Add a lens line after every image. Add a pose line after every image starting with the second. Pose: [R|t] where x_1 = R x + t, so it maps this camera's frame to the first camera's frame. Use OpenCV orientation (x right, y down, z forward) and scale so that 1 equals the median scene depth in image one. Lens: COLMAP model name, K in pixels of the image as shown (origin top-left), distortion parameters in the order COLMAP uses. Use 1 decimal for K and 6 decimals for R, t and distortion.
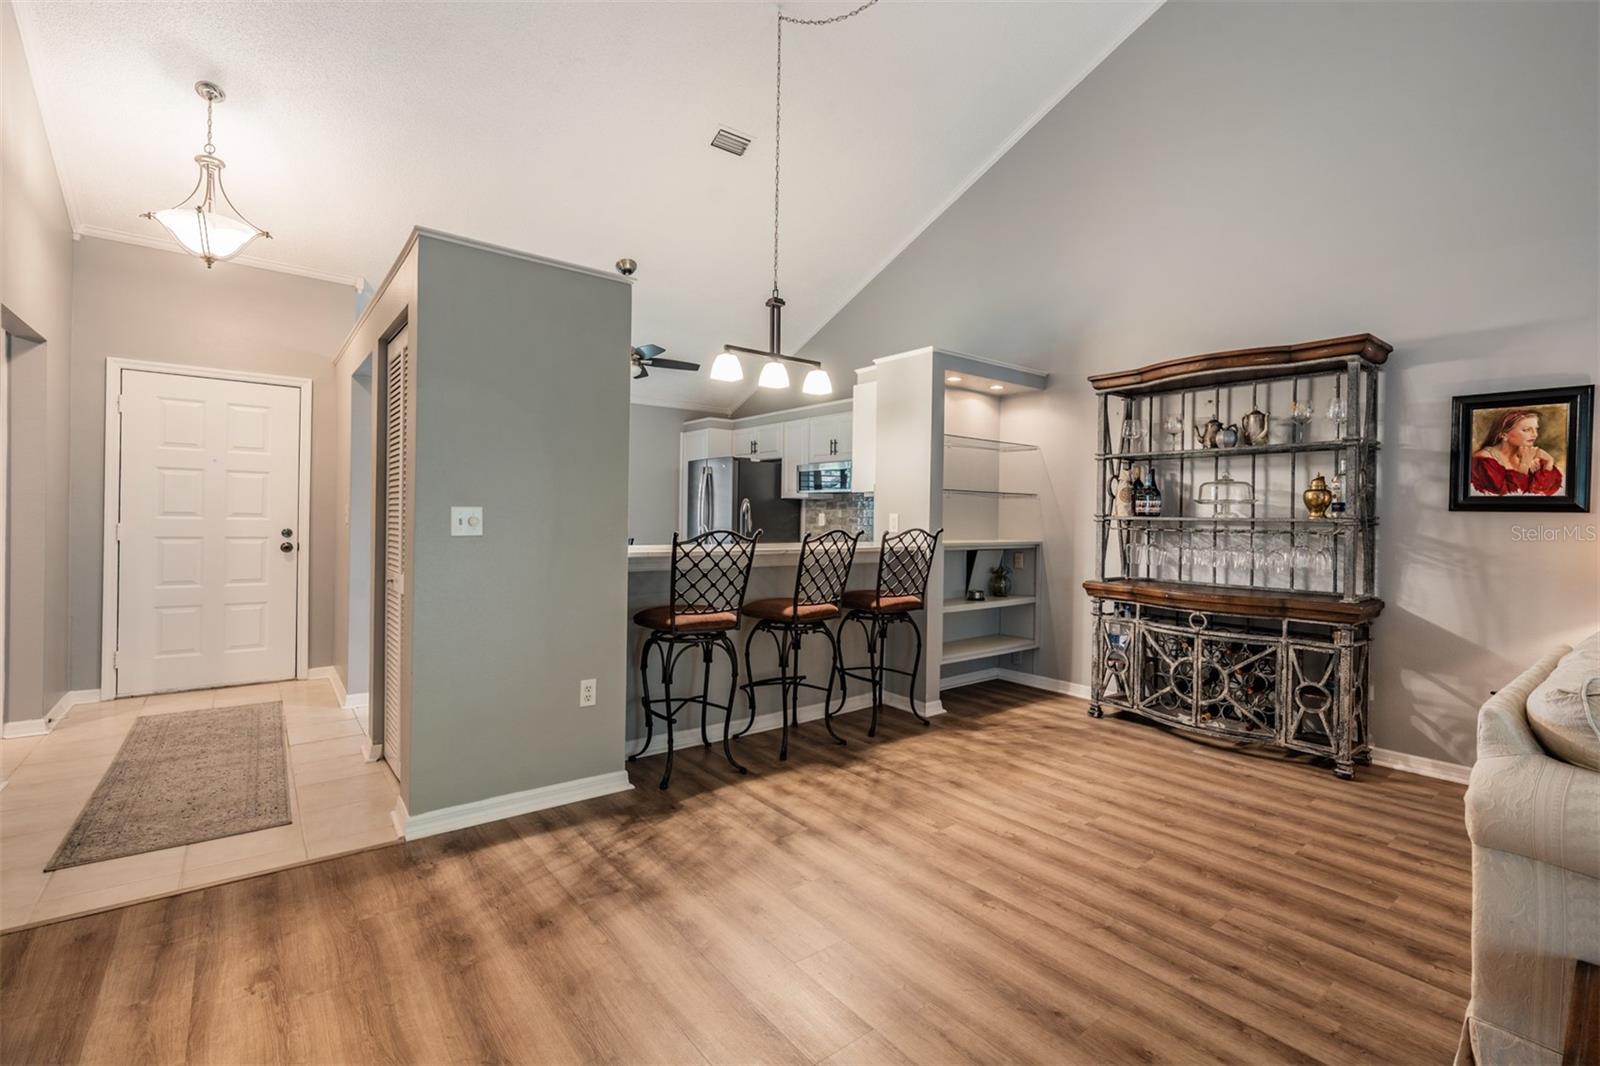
lens RADIAL K [[698.2, 0, 792.7], [0, 698.2, 525.1], [0, 0, 1]] dist [-0.000017, -0.000245]
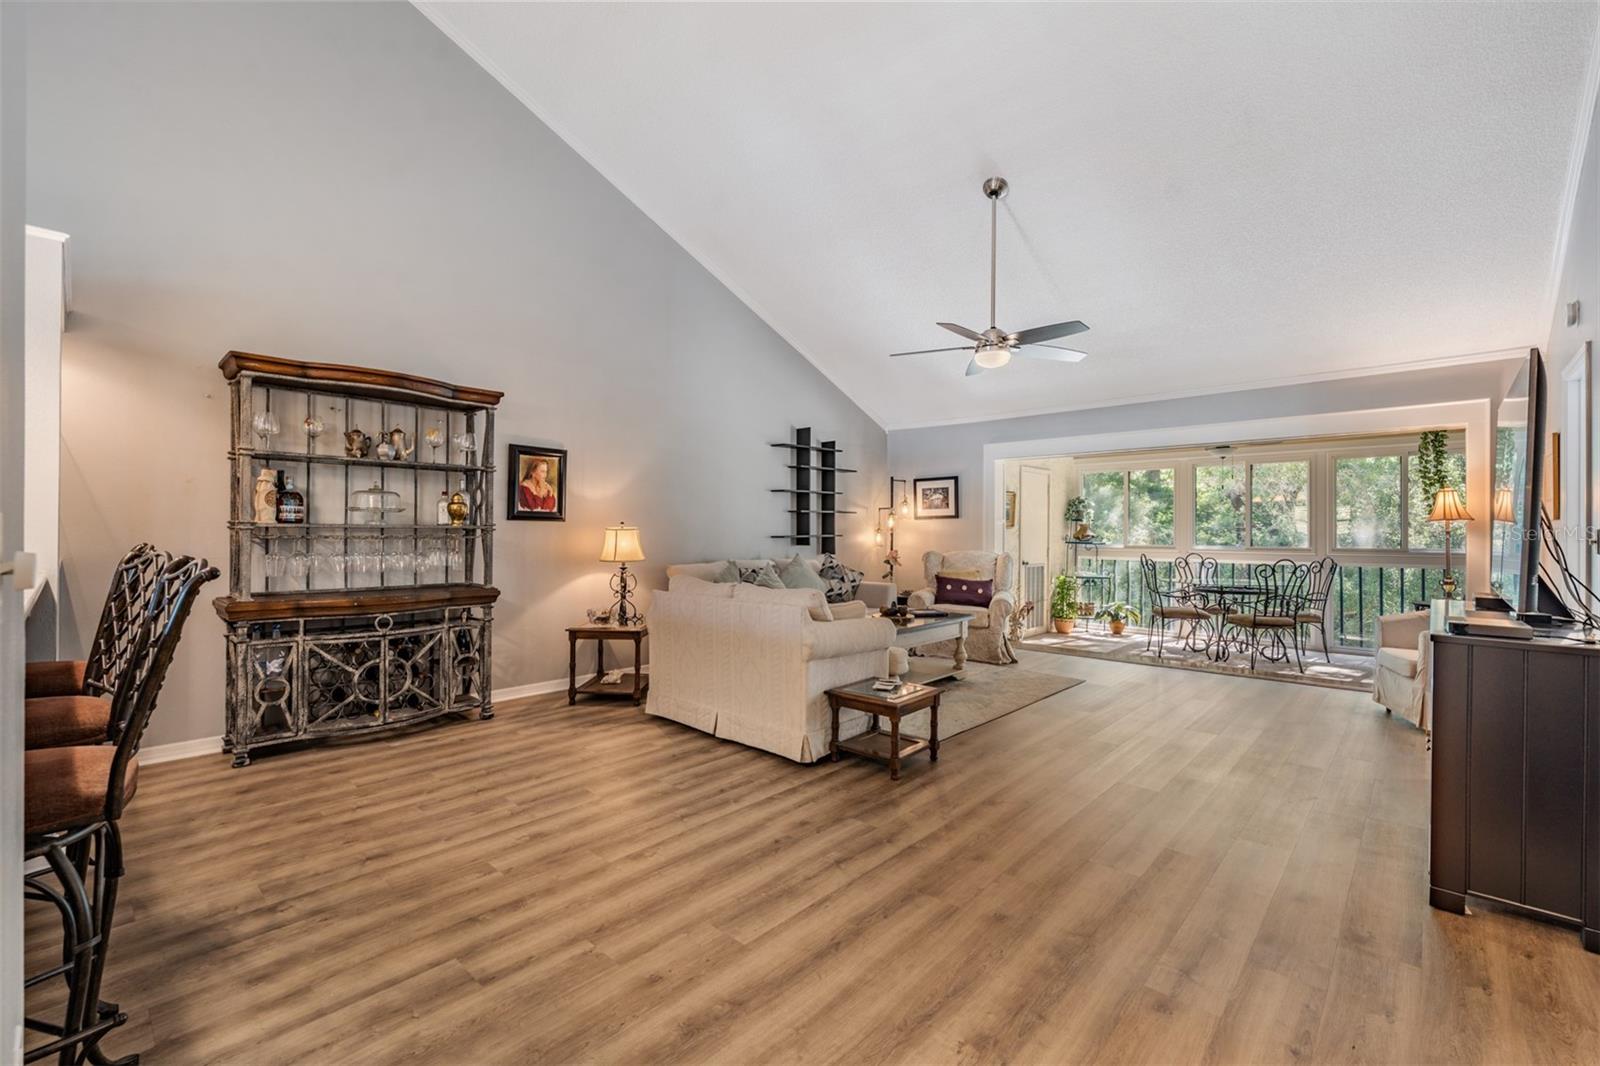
lens RADIAL K [[684.8, 0, 795.0], [0, 684.8, 529.7], [0, 0, 1]] dist [-0.000203, -0.000294]
pose [[-0.160366, -0.012826, 0.986974, -0.542042], [0.003897, 0.999900, 0.013627, -0.015160], [-0.987050, 0.006032, -0.160299, 0.562802]]
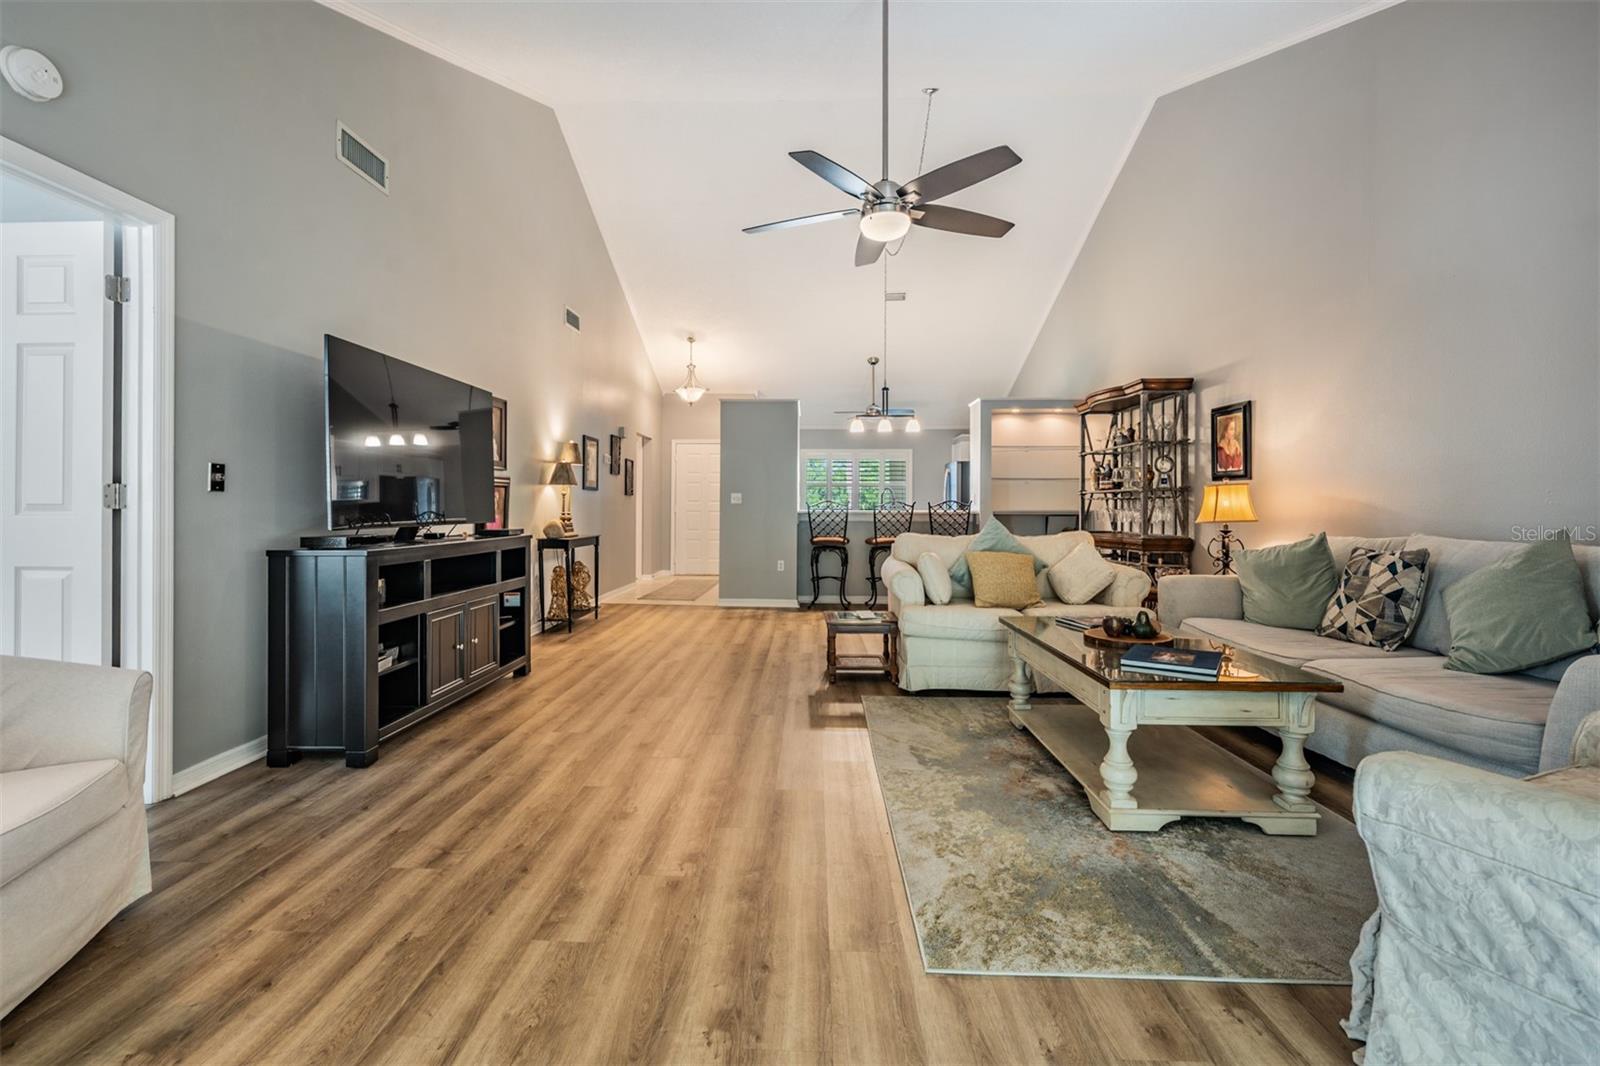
lens RADIAL K [[675.2, 0, 787.5], [0, 675.2, 508.8], [0, 0, 1]] dist [0.000028, -0.000202]
pose [[0.764941, -0.010814, -0.644010, 1.063782], [-0.000434, 0.999850, -0.017306, 0.061640], [0.644101, 0.013518, 0.764821, -0.701326]]
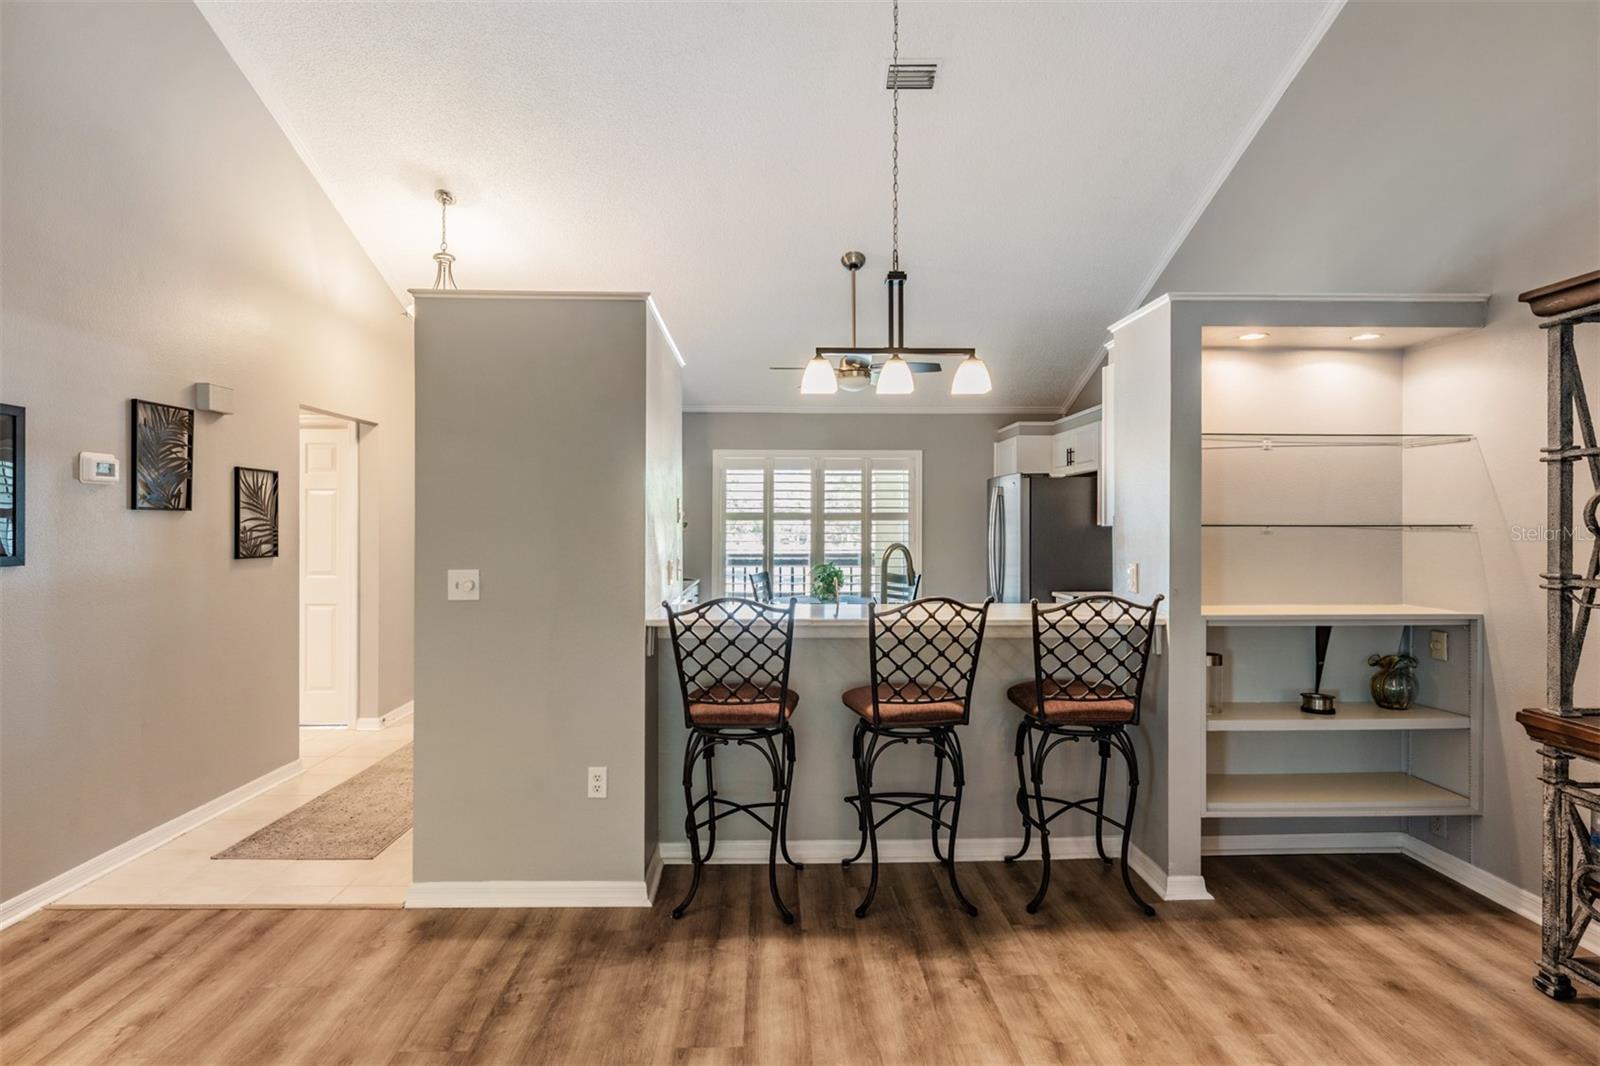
lens RADIAL K [[772.3, 0, 796.0], [0, 772.3, 527.2], [0, 0, 1]] dist [0.001157, 0.000064]
pose [[0.808315, -0.011807, -0.588632, 0.383743], [0.004517, 0.999894, -0.013853, -0.049428], [0.588733, 0.008539, 0.808283, 0.302449]]
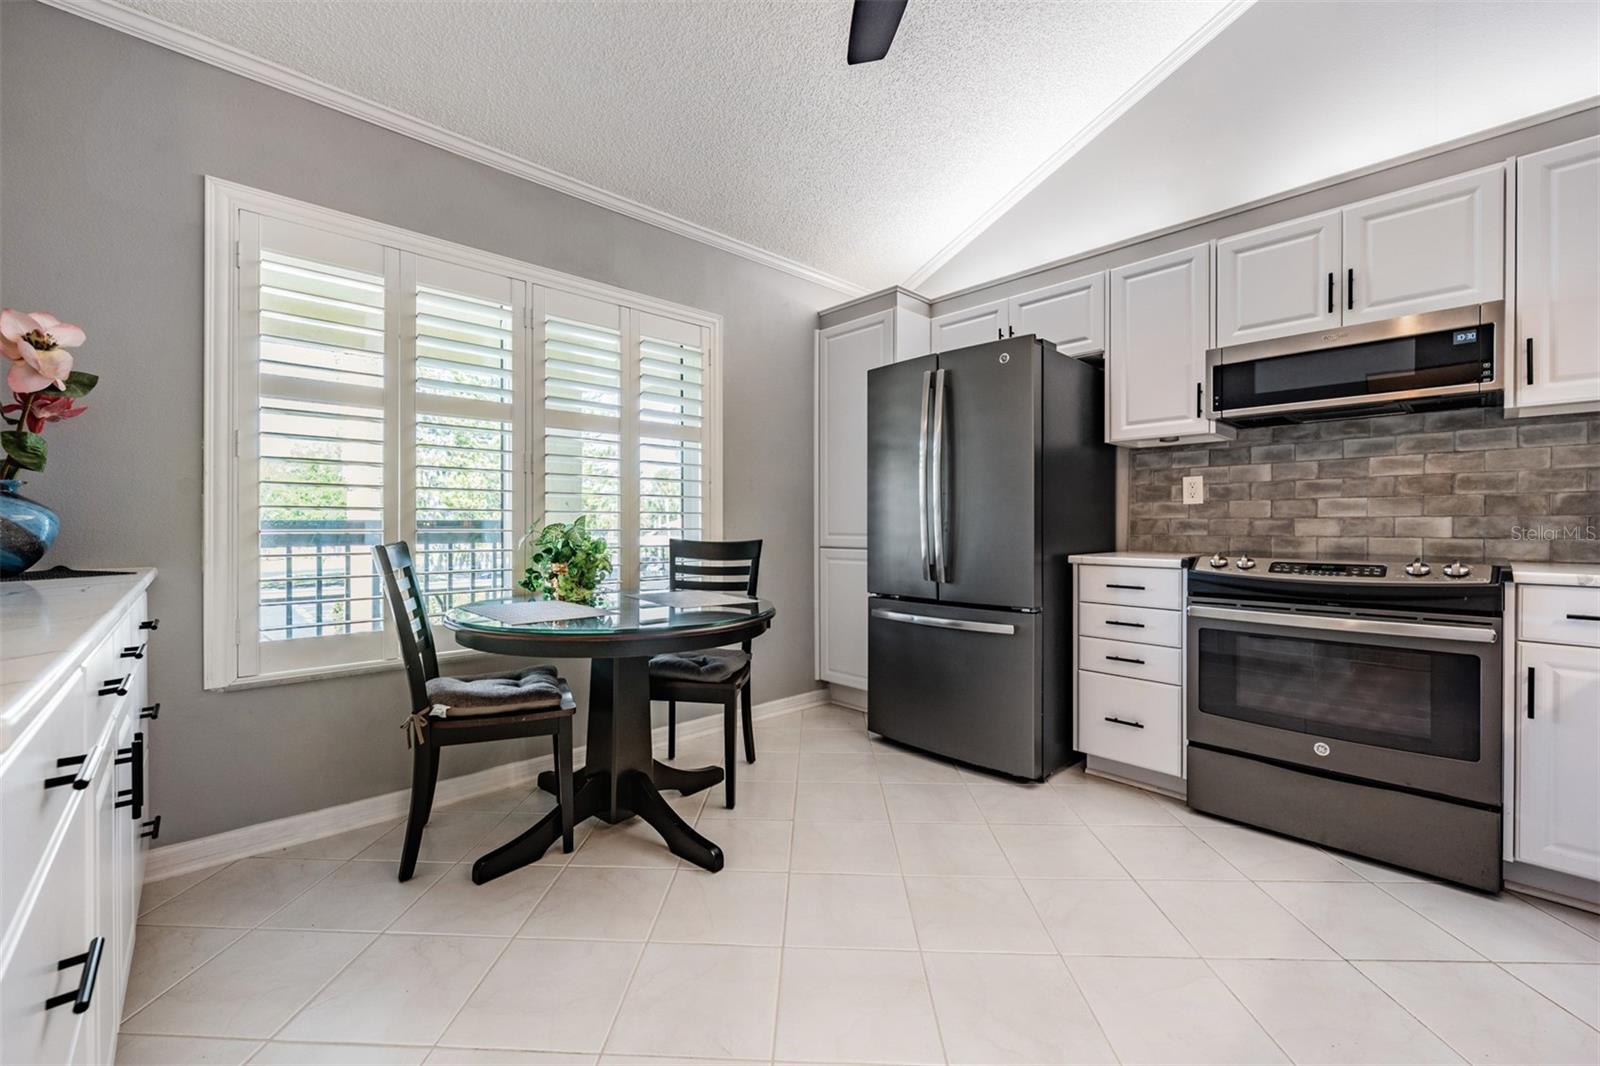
lens RADIAL K [[644.4, 0, 795.0], [0, 644.4, 529.2], [0, 0, 1]] dist [-0.000610, -0.000003]
pose [[0.995901, -0.015674, 0.089082, -0.464031], [0.015966, 0.999869, -0.002566, 0.026246], [-0.089031, 0.003977, 0.996021, 1.146584]]
